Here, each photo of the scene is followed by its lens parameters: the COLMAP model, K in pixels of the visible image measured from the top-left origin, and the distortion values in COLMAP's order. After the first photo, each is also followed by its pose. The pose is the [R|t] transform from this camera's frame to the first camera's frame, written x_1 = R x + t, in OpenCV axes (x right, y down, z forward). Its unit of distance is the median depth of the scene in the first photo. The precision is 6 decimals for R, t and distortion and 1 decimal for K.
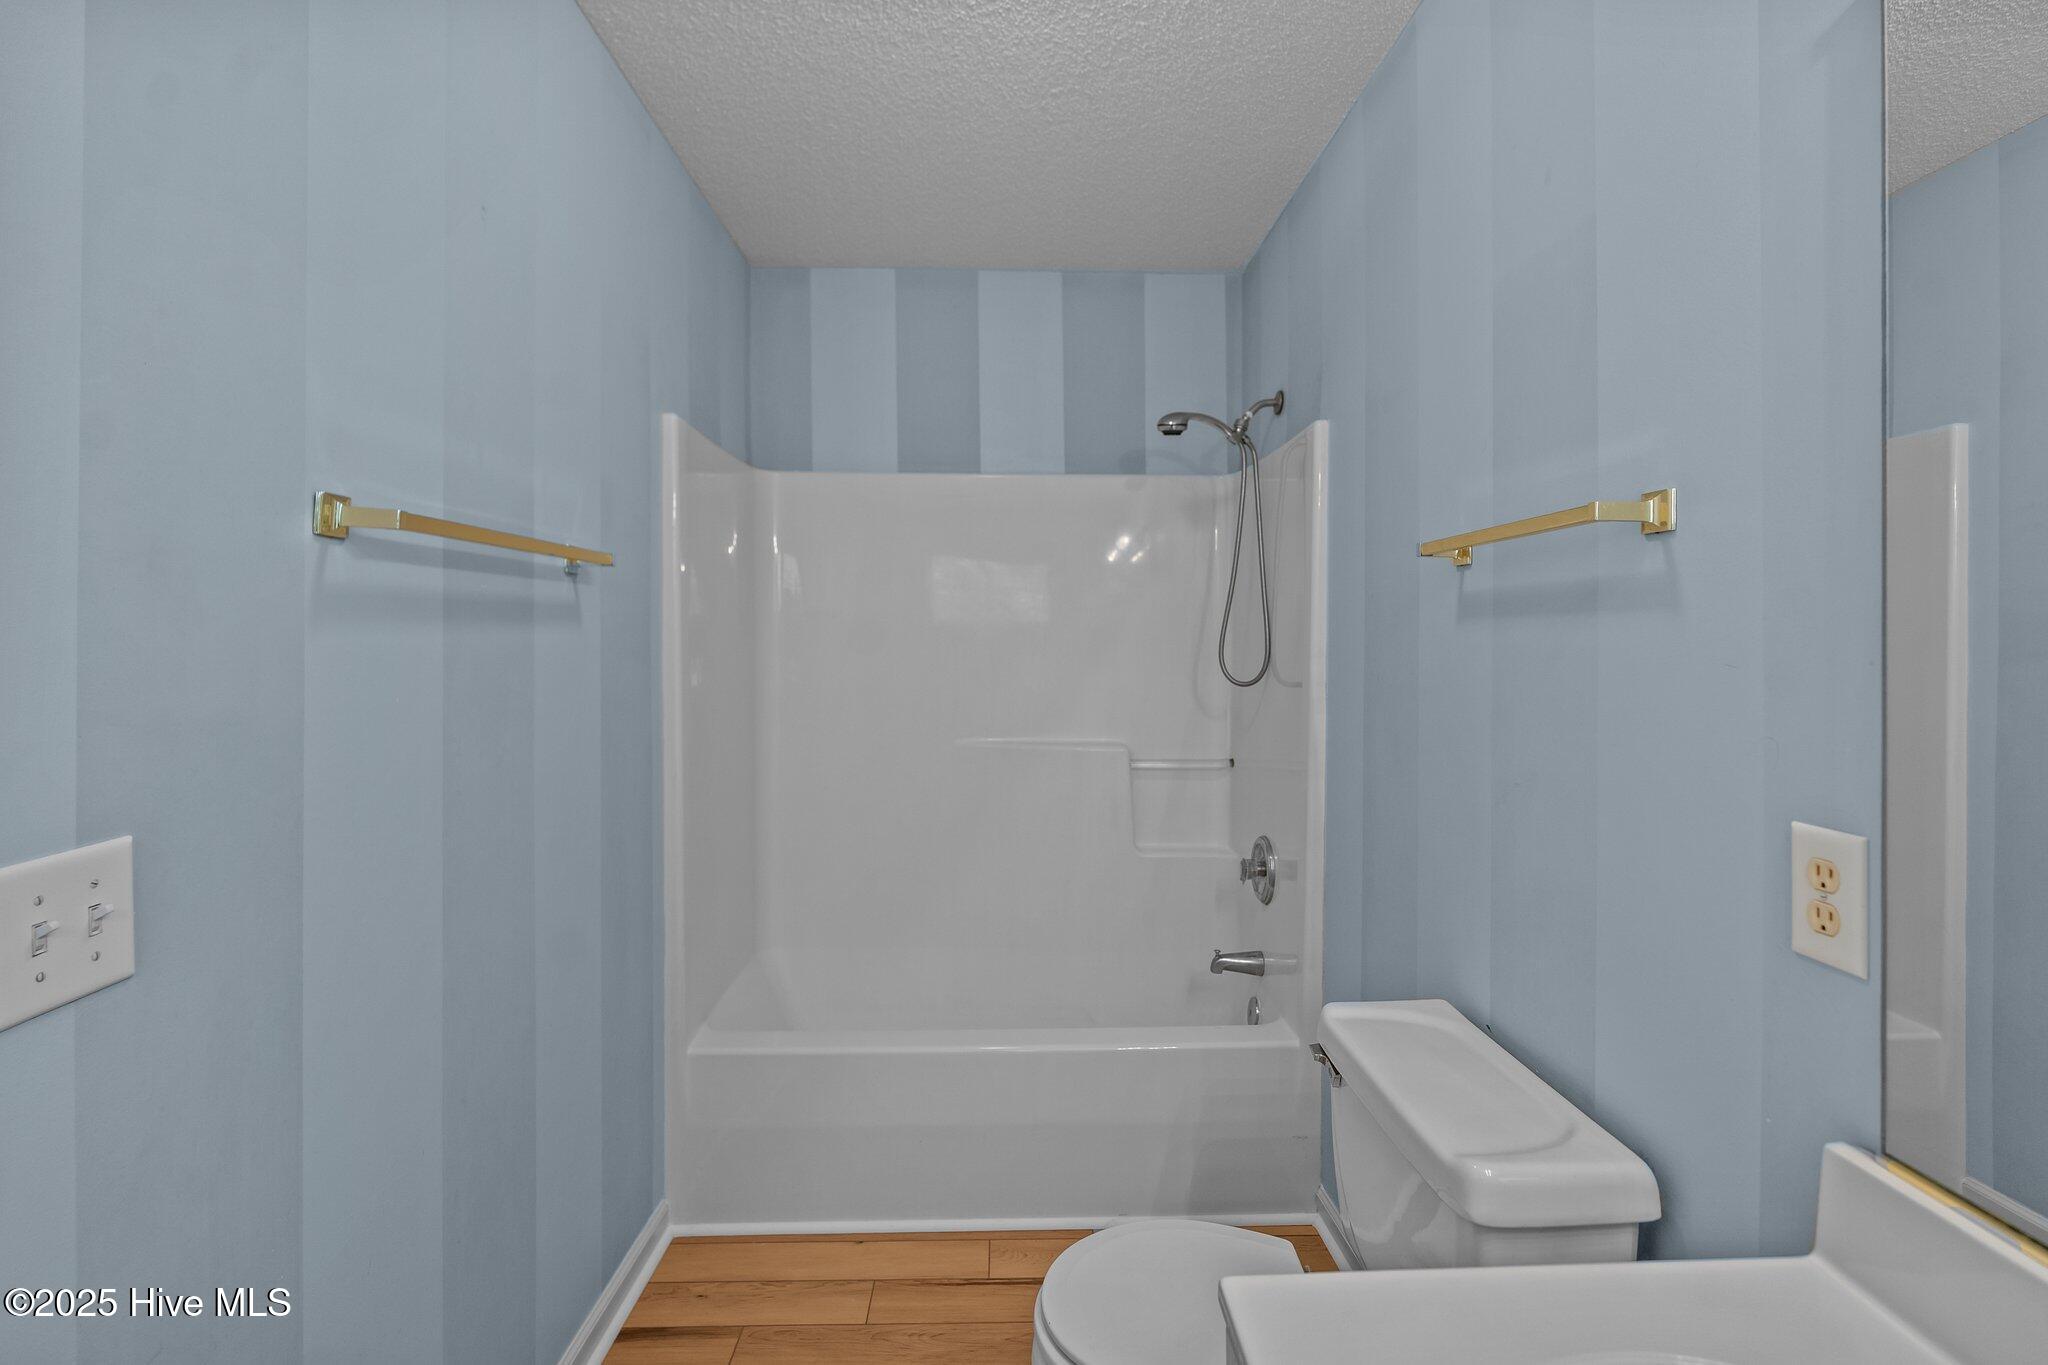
lens RADIAL K [[949.9, 0, 1028.2], [0, 949.9, 664.5], [0, 0, 1]] dist [-0.000907, 0.000521]
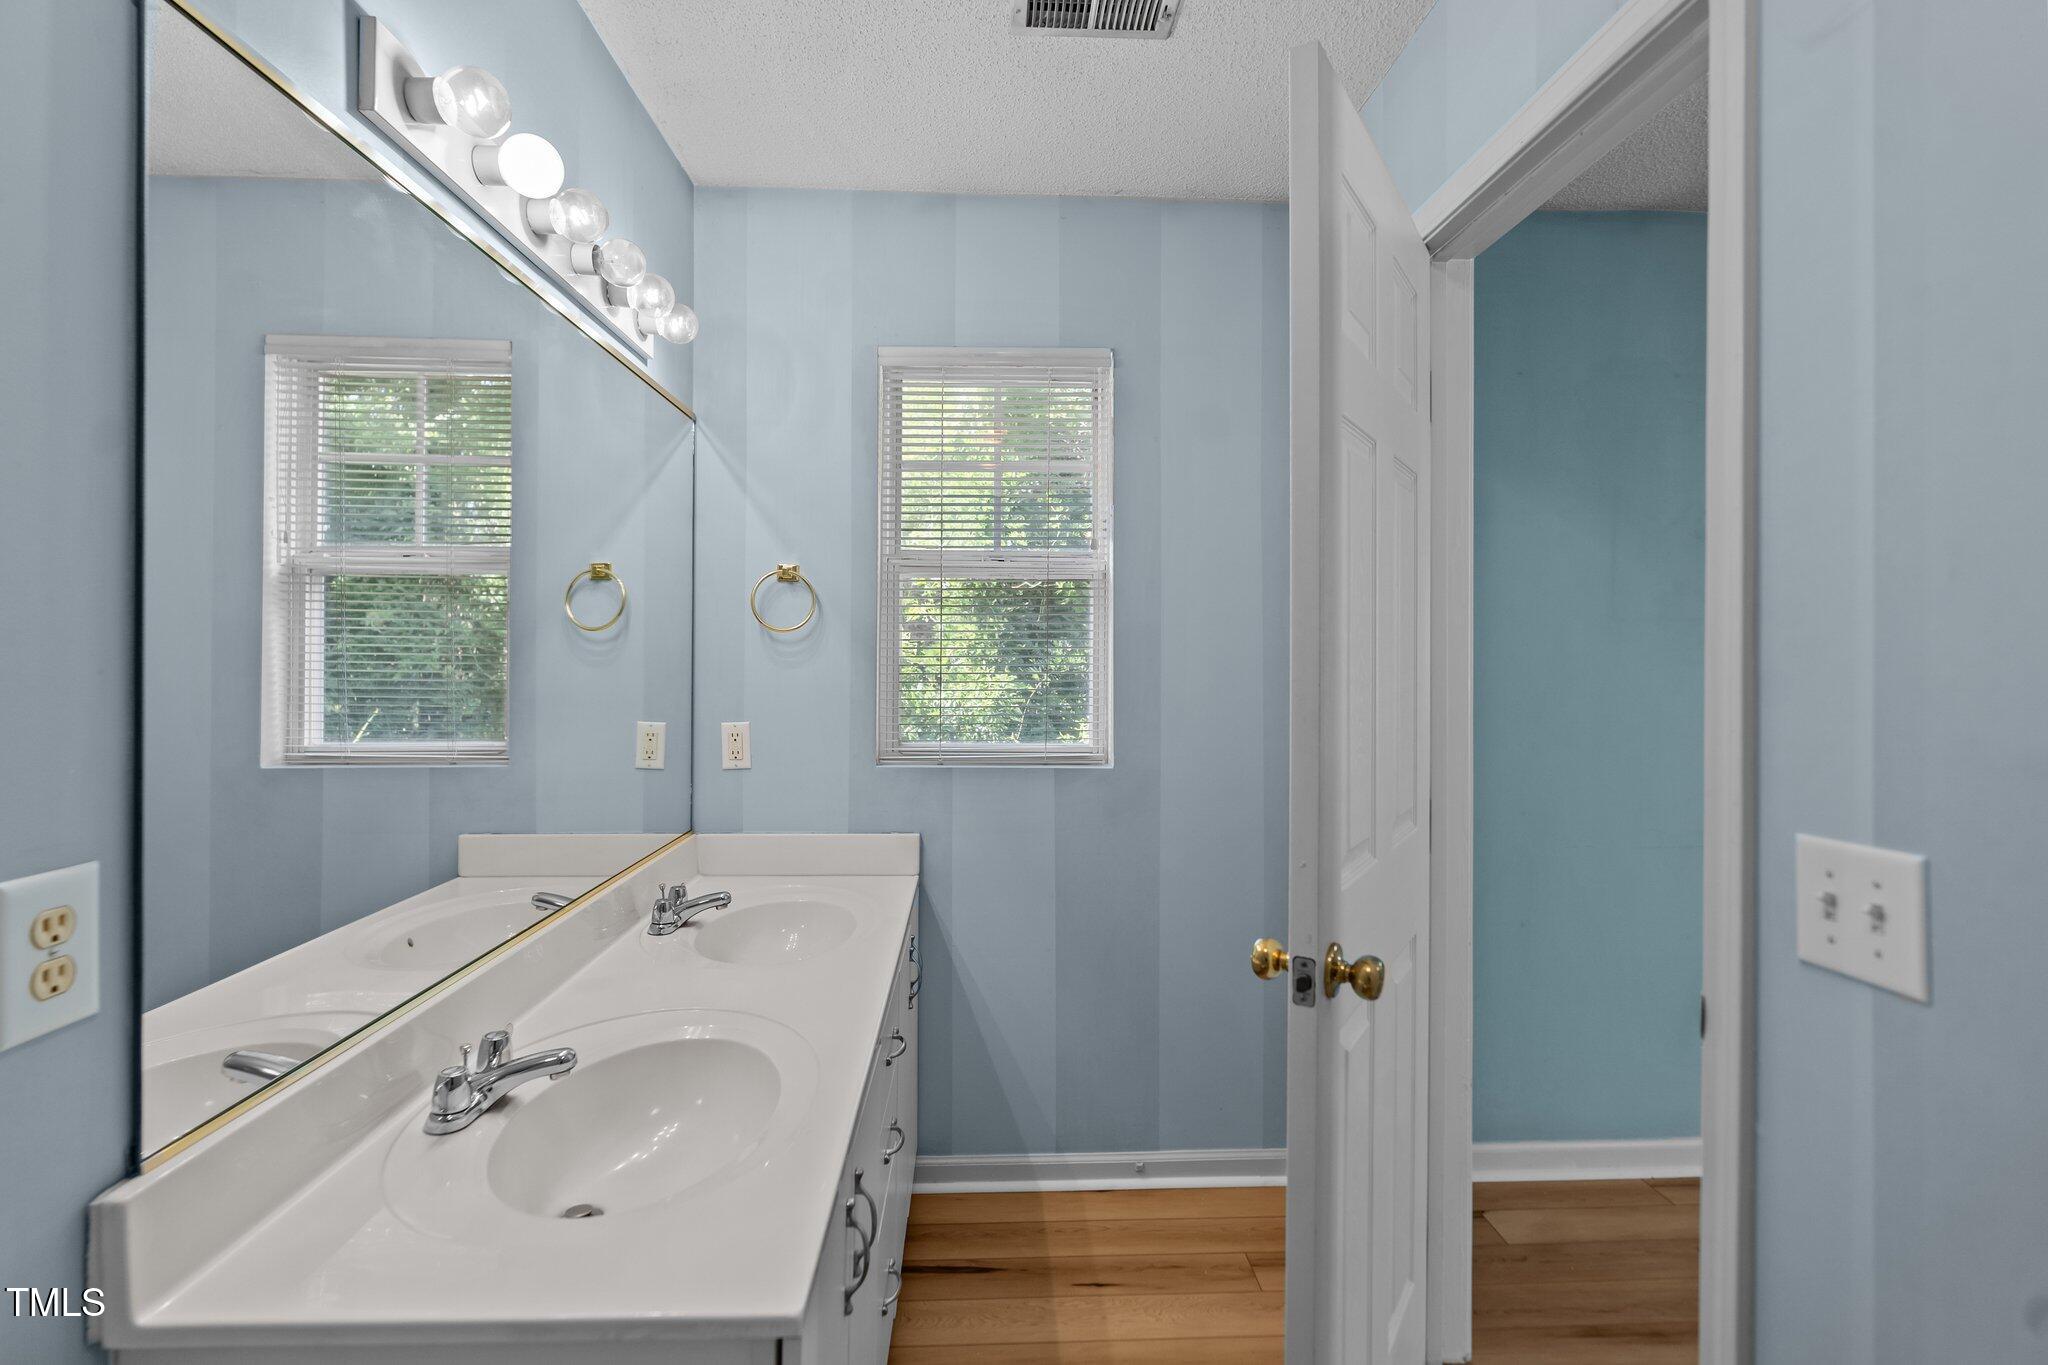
lens RADIAL K [[949.9, 0, 1028.2], [0, 949.9, 664.5], [0, 0, 1]] dist [-0.000907, 0.000521]
pose [[-0.999612, -0.001372, -0.027824, -0.009238], [-0.001768, 0.999898, 0.014199, -0.026881], [0.027802, 0.014243, -0.999512, 1.936971]]
